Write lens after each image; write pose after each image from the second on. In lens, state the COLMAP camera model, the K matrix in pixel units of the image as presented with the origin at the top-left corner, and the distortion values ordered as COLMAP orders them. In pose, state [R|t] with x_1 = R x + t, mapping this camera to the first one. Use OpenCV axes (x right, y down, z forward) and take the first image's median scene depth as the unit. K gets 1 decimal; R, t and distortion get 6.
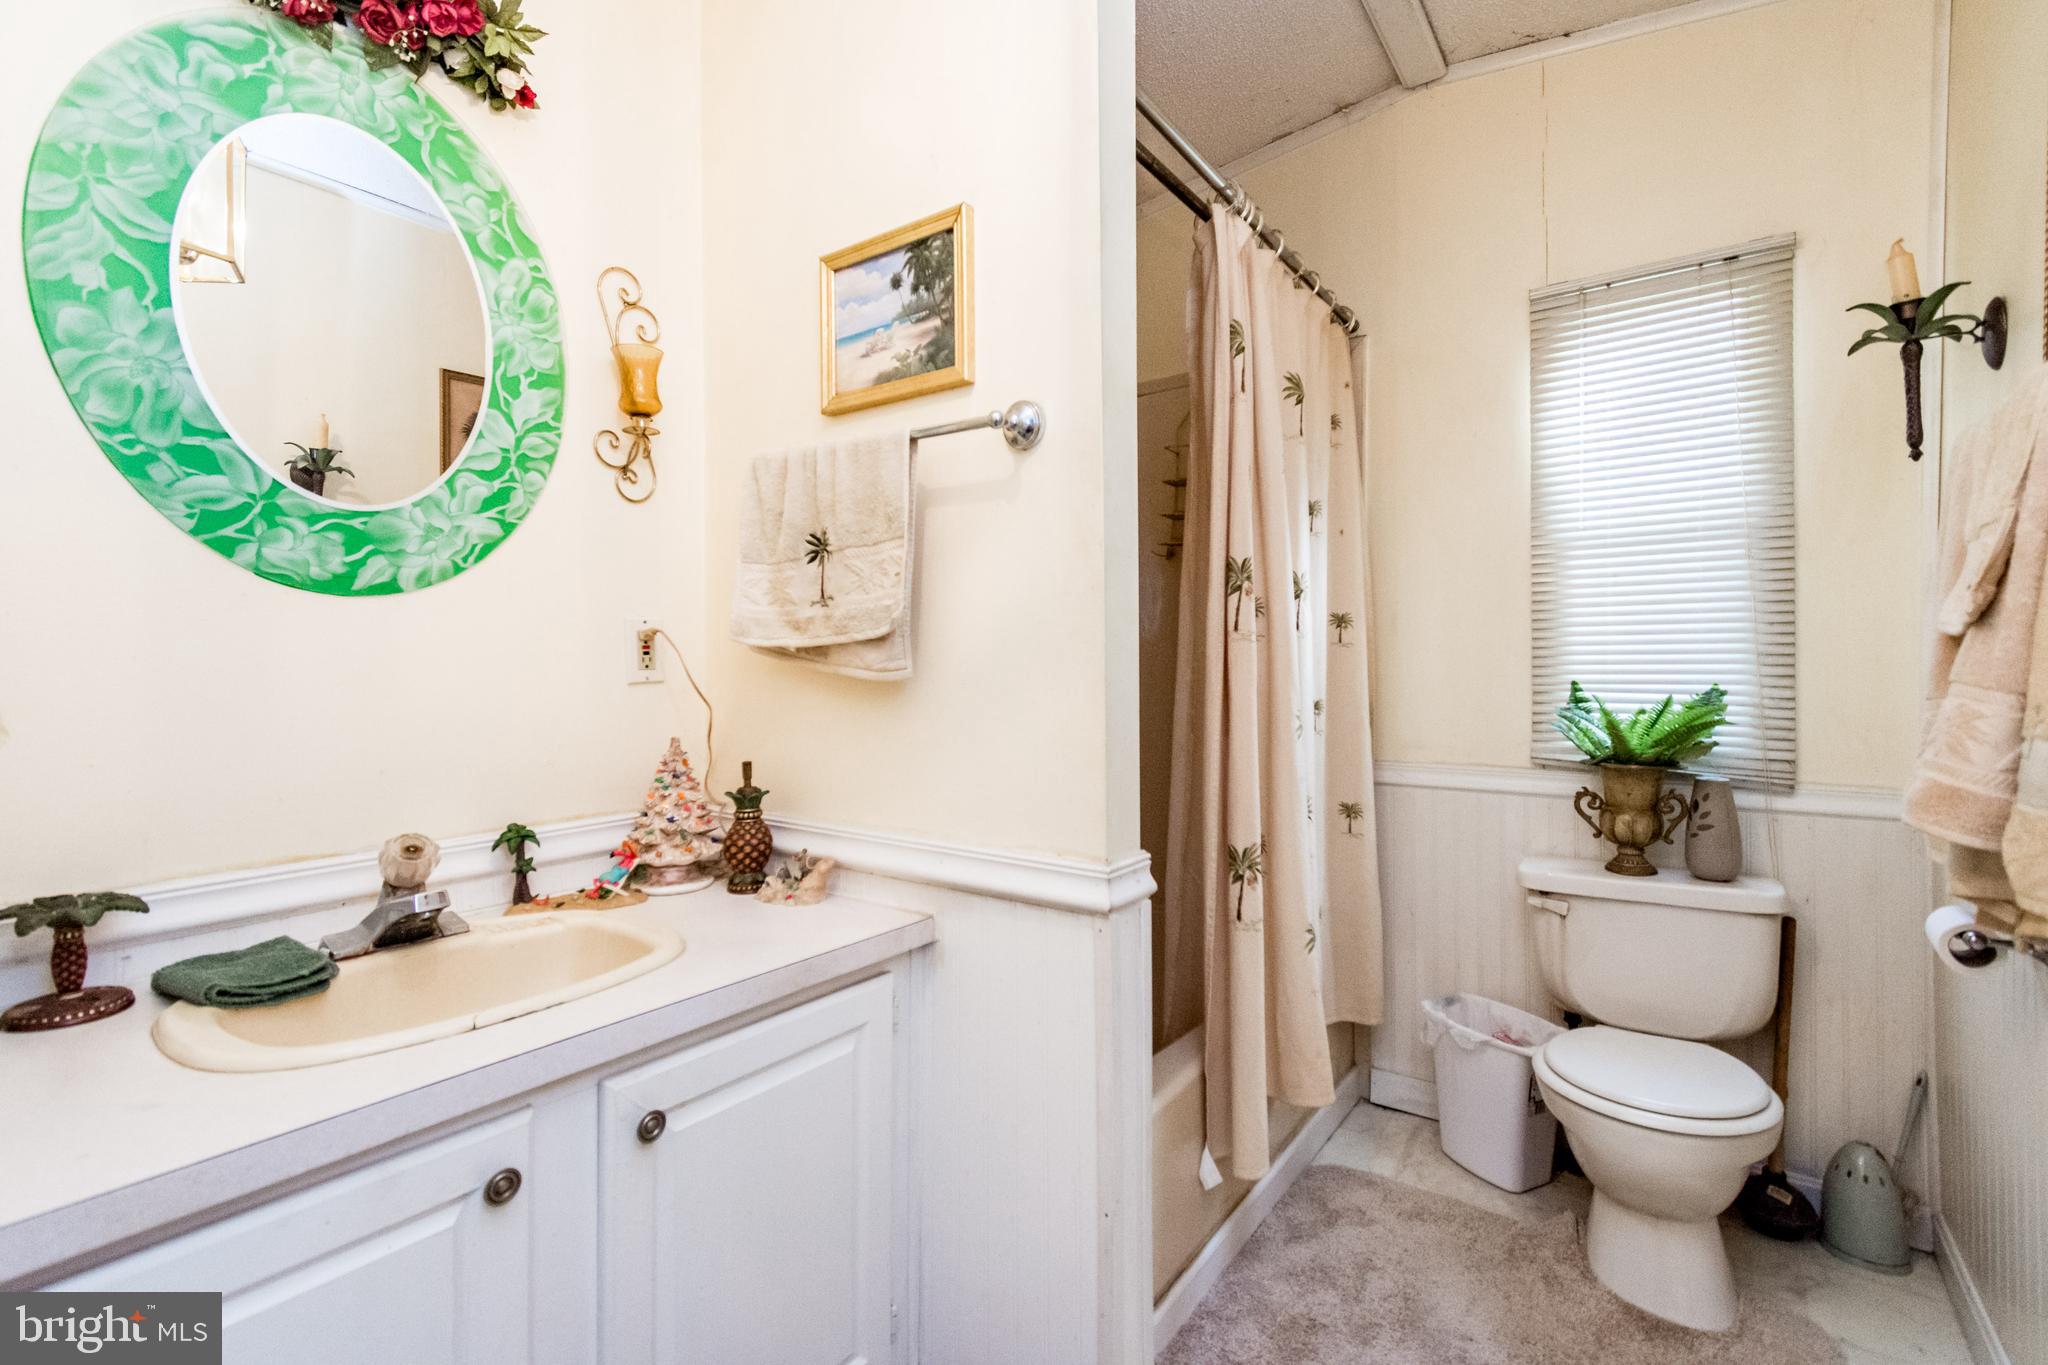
lens RADIAL K [[912.5, 0, 1027.3], [0, 912.5, 673.7], [0, 0, 1]] dist [0.005609, -0.001212]
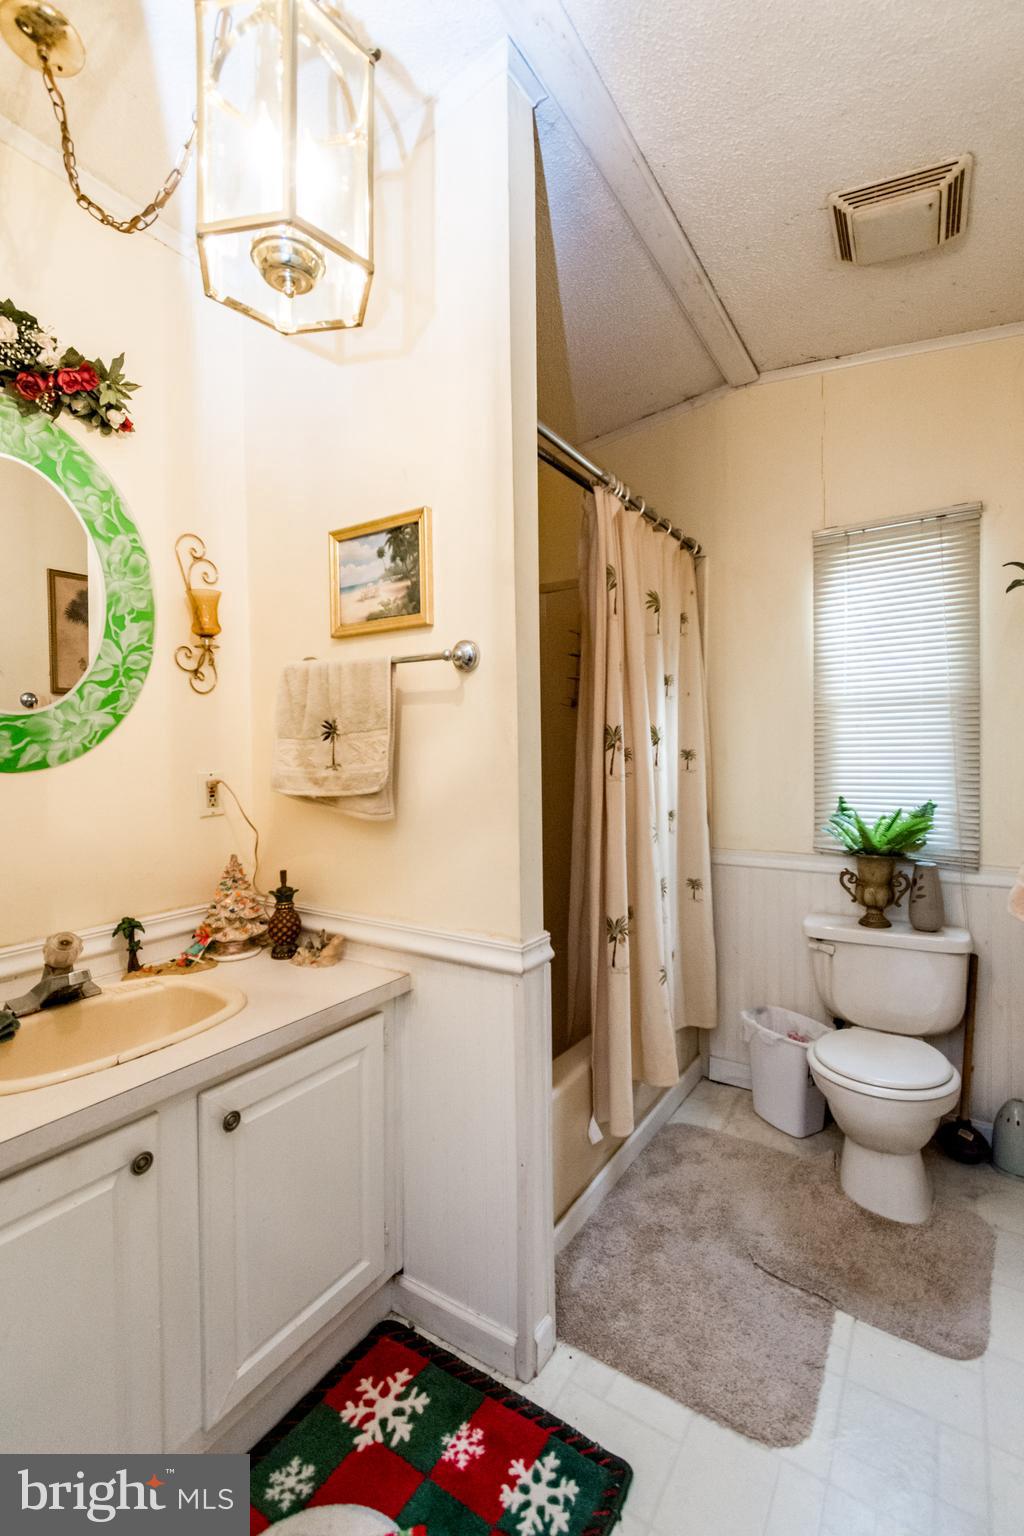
lens RADIAL K [[684.4, 0, 509.6], [0, 684.4, 768.0], [0, 0, 1]] dist [0.005609, -0.001212]
pose [[0.999066, -0.007732, 0.042510, 0.015437], [0.006905, 0.999785, 0.019560, -0.086915], [-0.042652, -0.019248, 0.998905, -0.124507]]
